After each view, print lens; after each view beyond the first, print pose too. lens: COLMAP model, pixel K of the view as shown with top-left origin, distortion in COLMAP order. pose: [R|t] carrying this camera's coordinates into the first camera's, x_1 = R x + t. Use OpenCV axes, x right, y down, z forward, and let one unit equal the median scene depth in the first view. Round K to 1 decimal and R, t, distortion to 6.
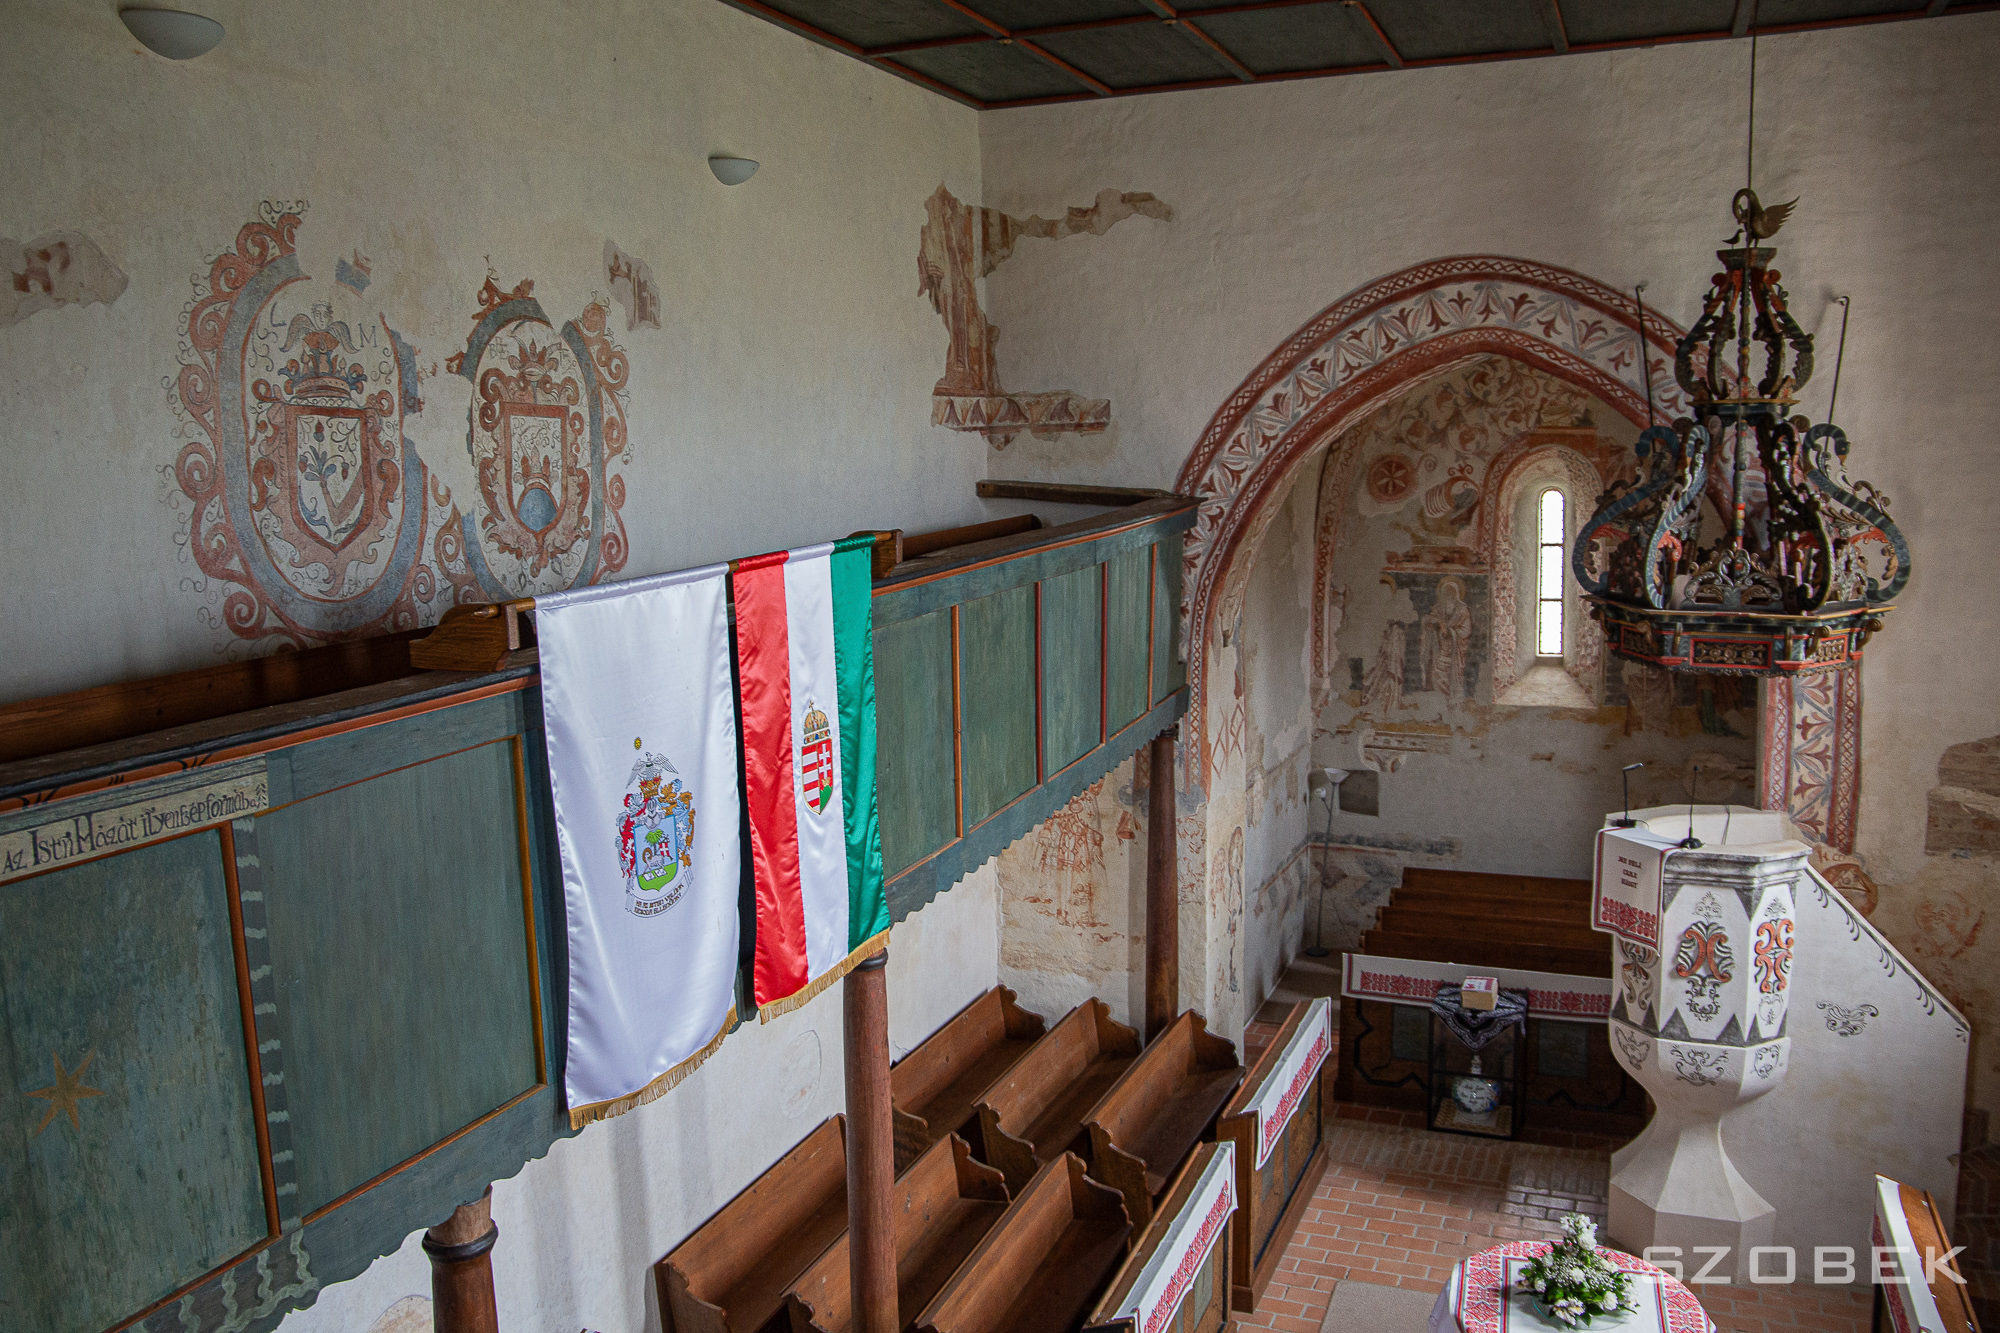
lens RADIAL K [[1531.3, 0, 975.1], [0, 1531.3, 657.6], [0, 0, 1]] dist [-0.116298, 0.076139]
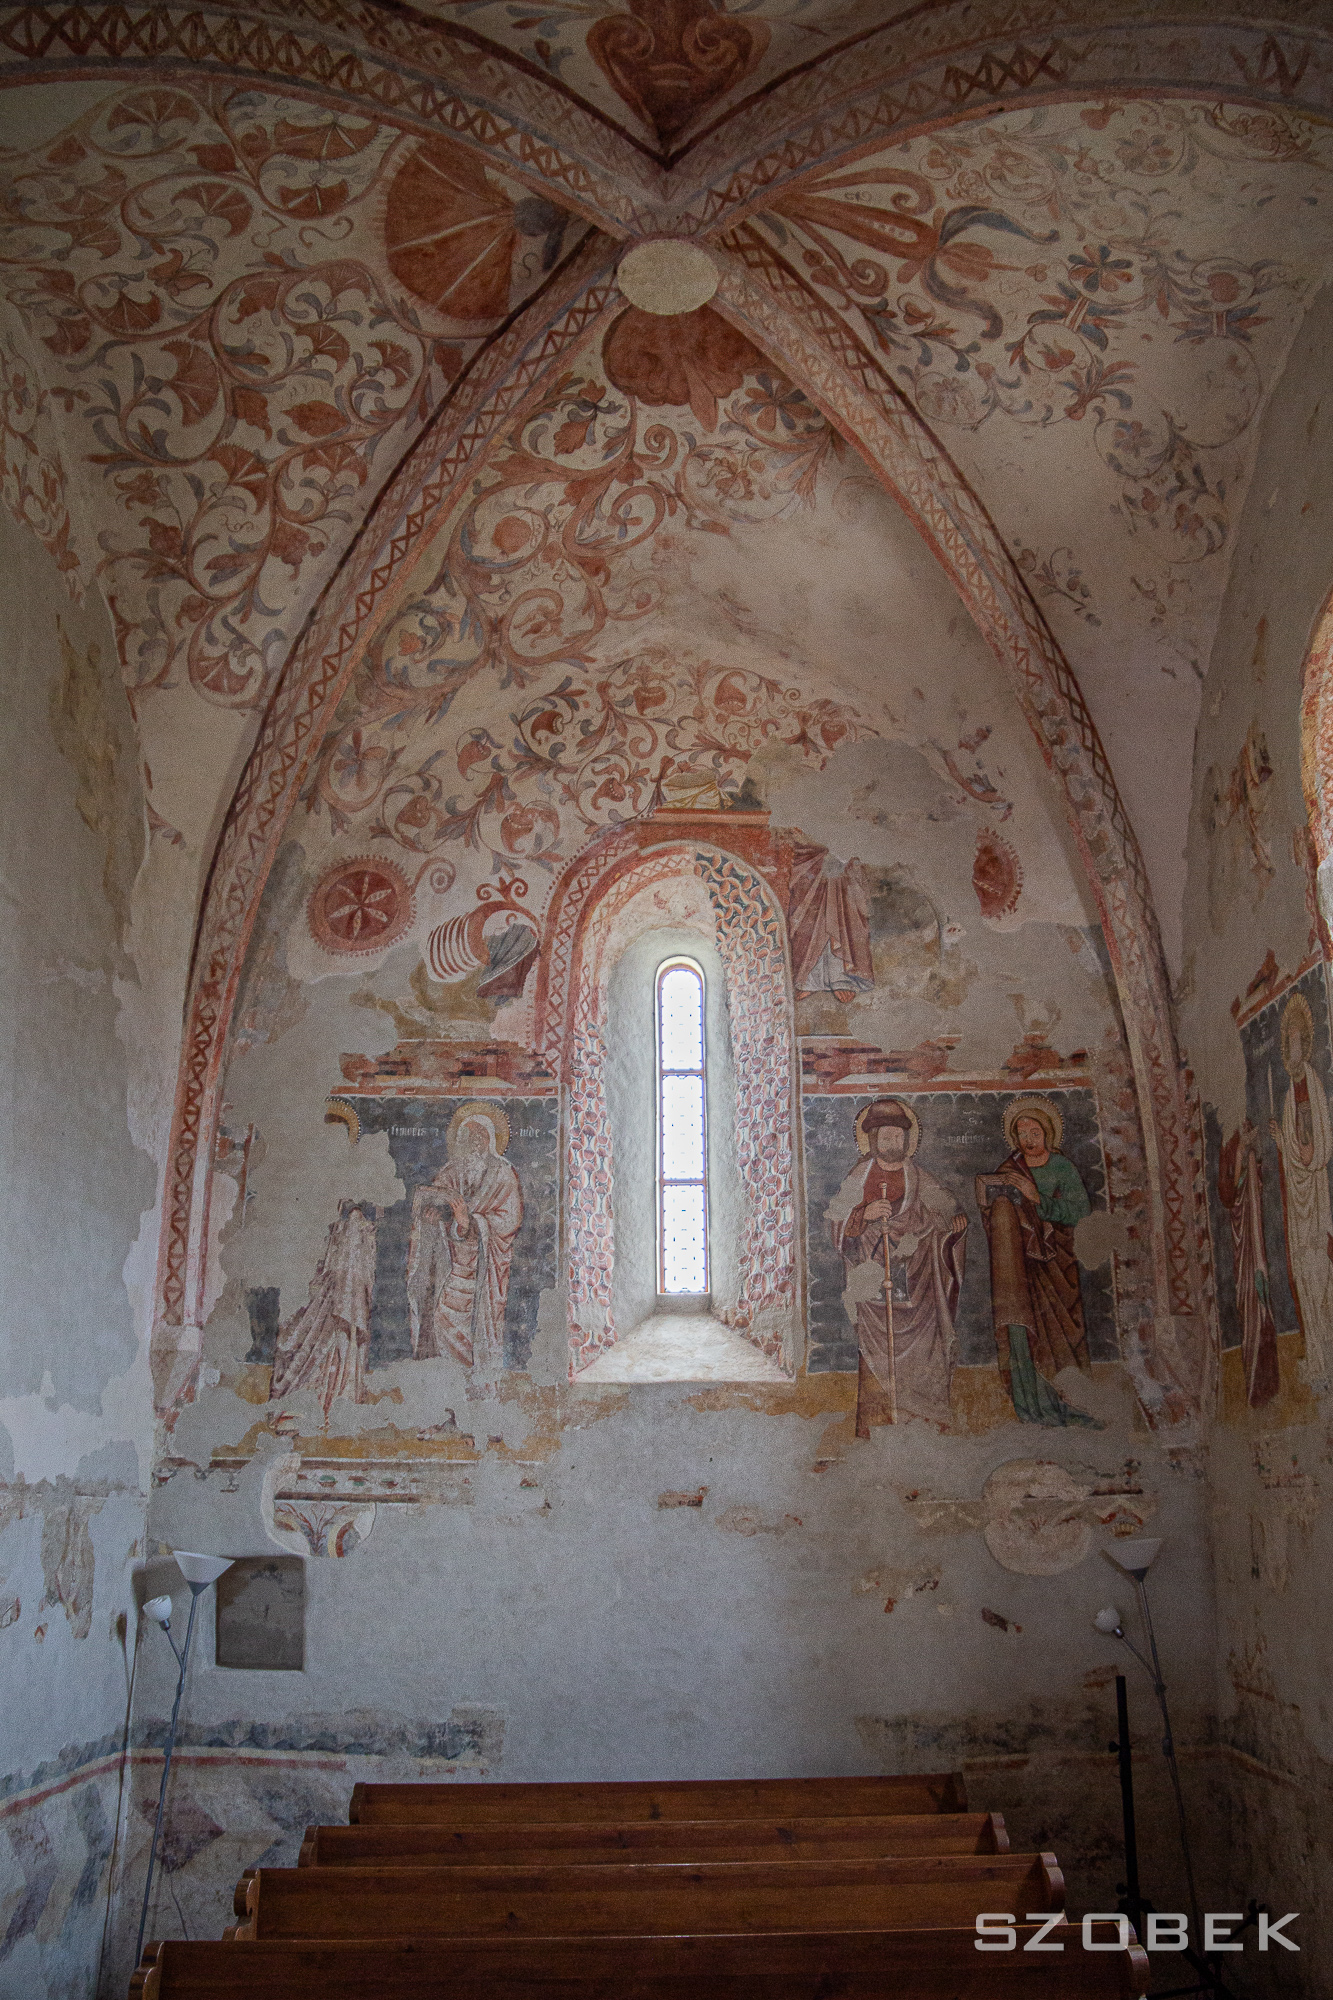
lens RADIAL K [[1531.3, 0, 720.9], [0, 1531.3, 1120.9], [0, 0, 1]] dist [-0.116298, 0.076139]
pose [[0.902462, 0.116345, 0.414761, 0.286819], [0.044996, 0.932109, -0.359372, 0.184039], [-0.428413, 0.342982, 0.835958, 0.884716]]
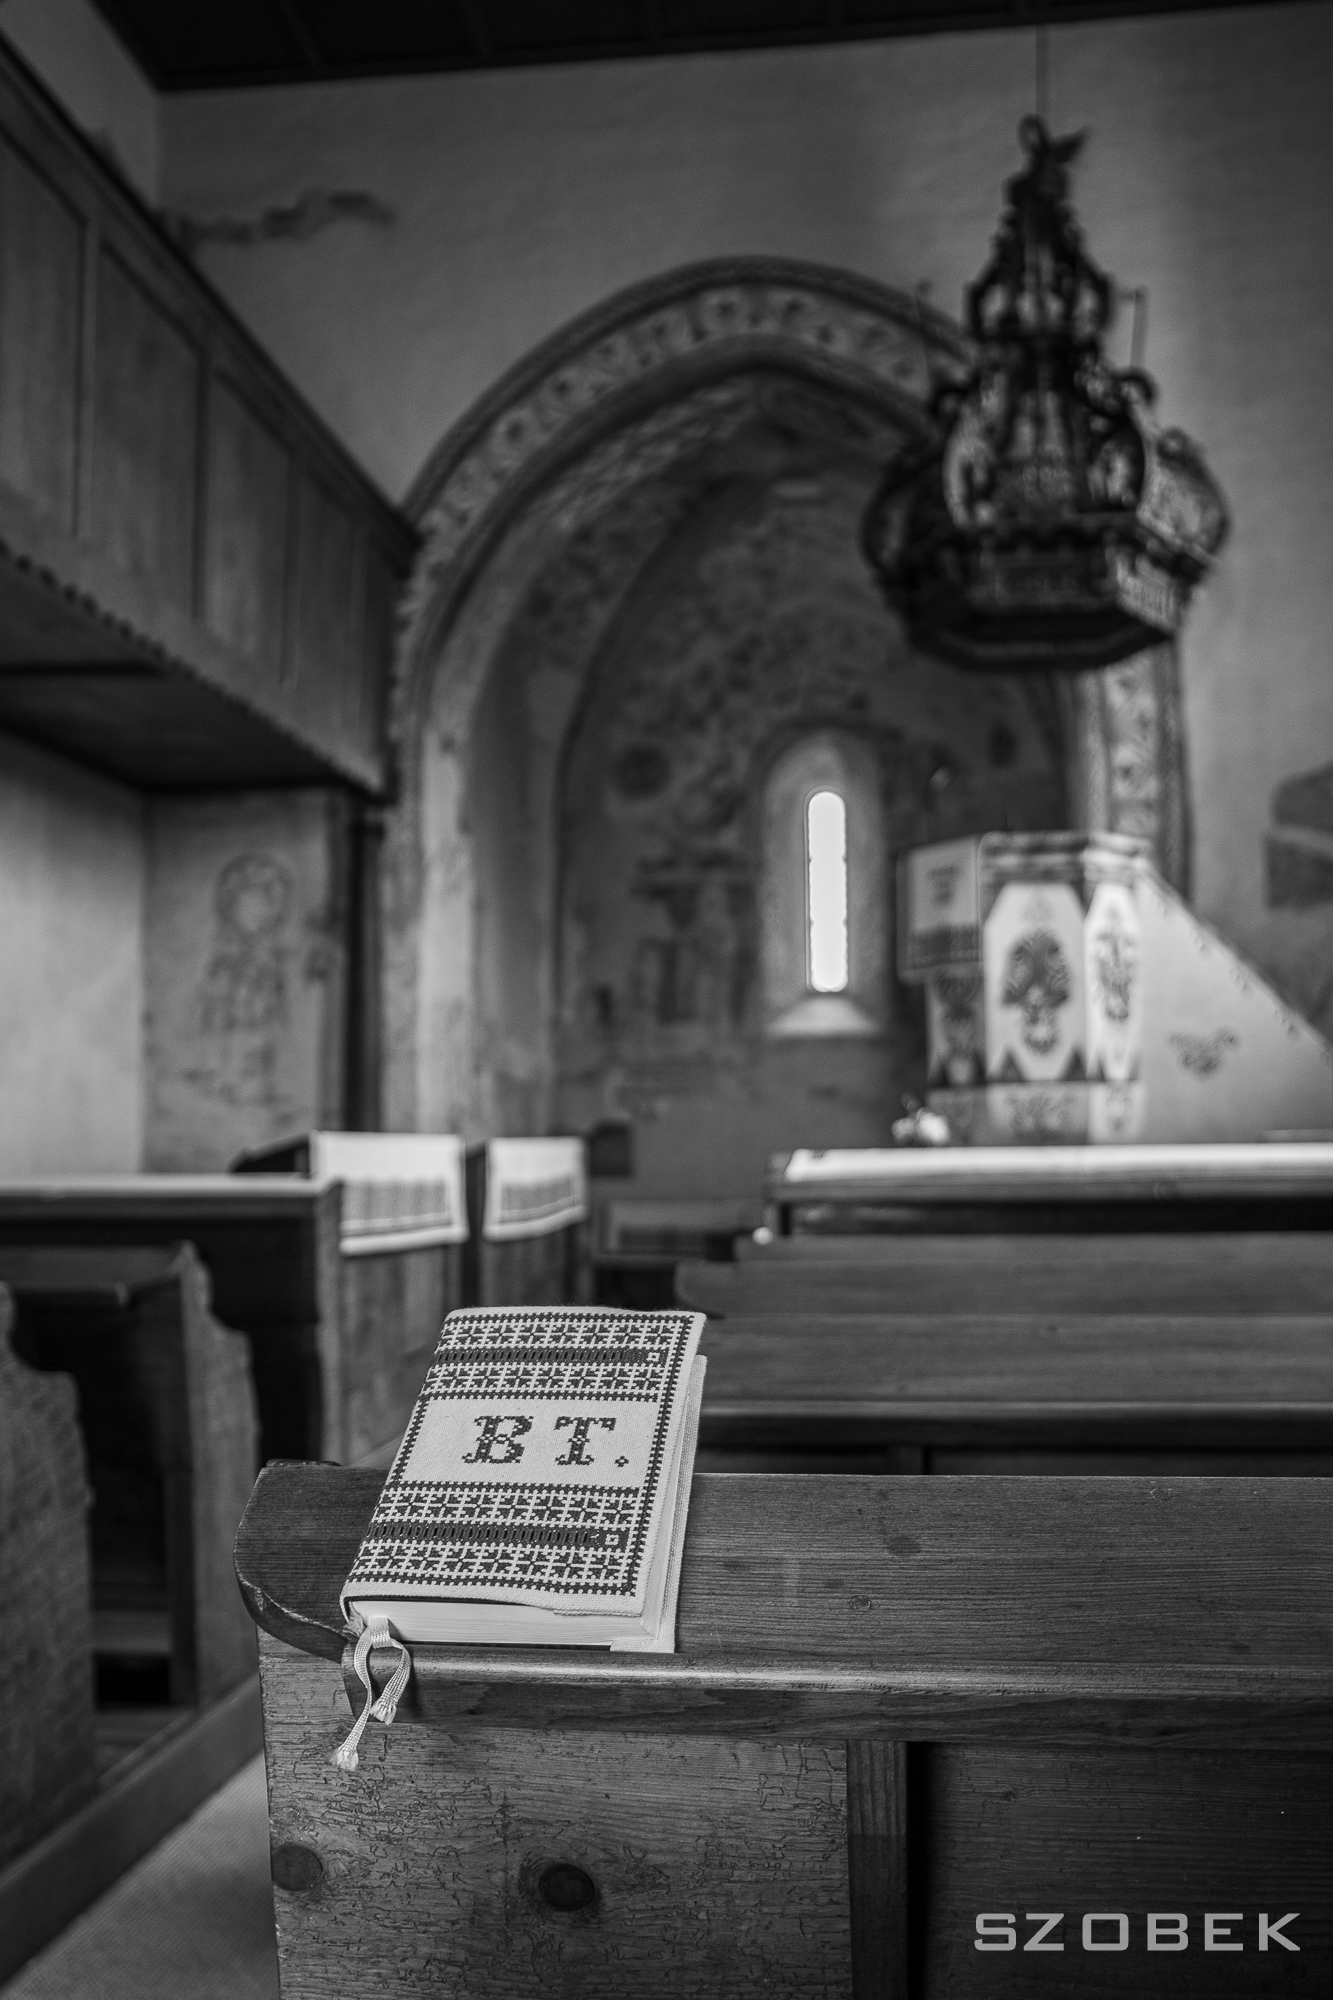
lens RADIAL K [[1776.1, 0, 668.2], [0, 1776.1, 1129.1], [0, 0, 1]] dist [-0.085180, 0.056062]
pose [[0.959613, 0.029039, 0.279820, 0.023686], [0.017512, 0.986563, -0.162437, 0.368894], [-0.280777, 0.160777, 0.946211, 0.132802]]
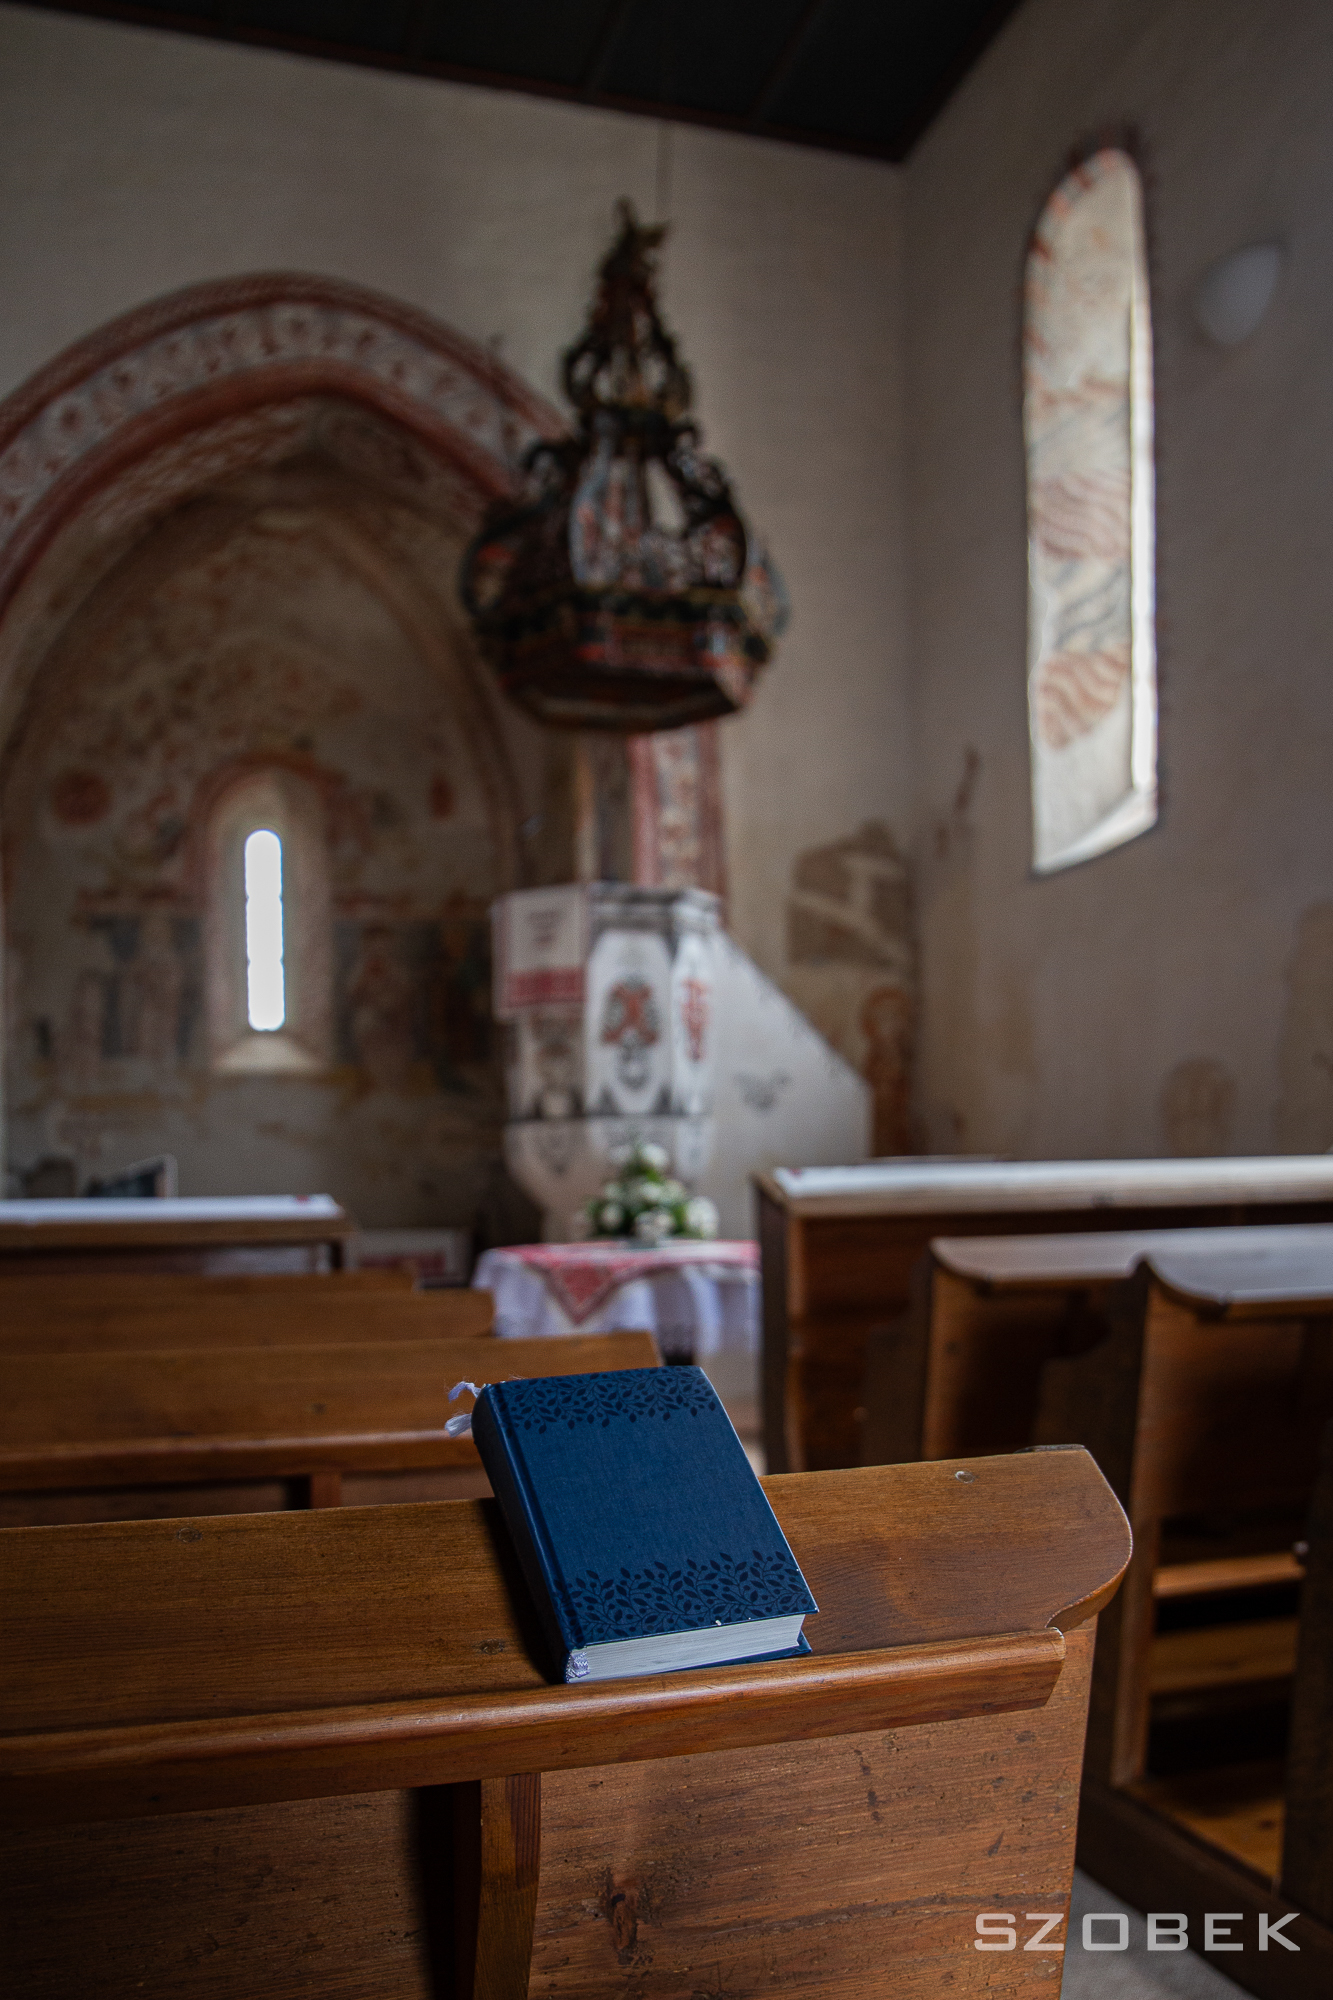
lens RADIAL K [[1680.7, 0, 619.4], [0, 1680.7, 1335.3], [0, 0, 1]] dist [-0.087469, 0.020026]
pose [[0.767759, -0.027627, 0.640143, -0.132198], [0.074931, 0.996086, -0.046880, 0.366662], [-0.636343, 0.083960, 0.766824, 0.219958]]
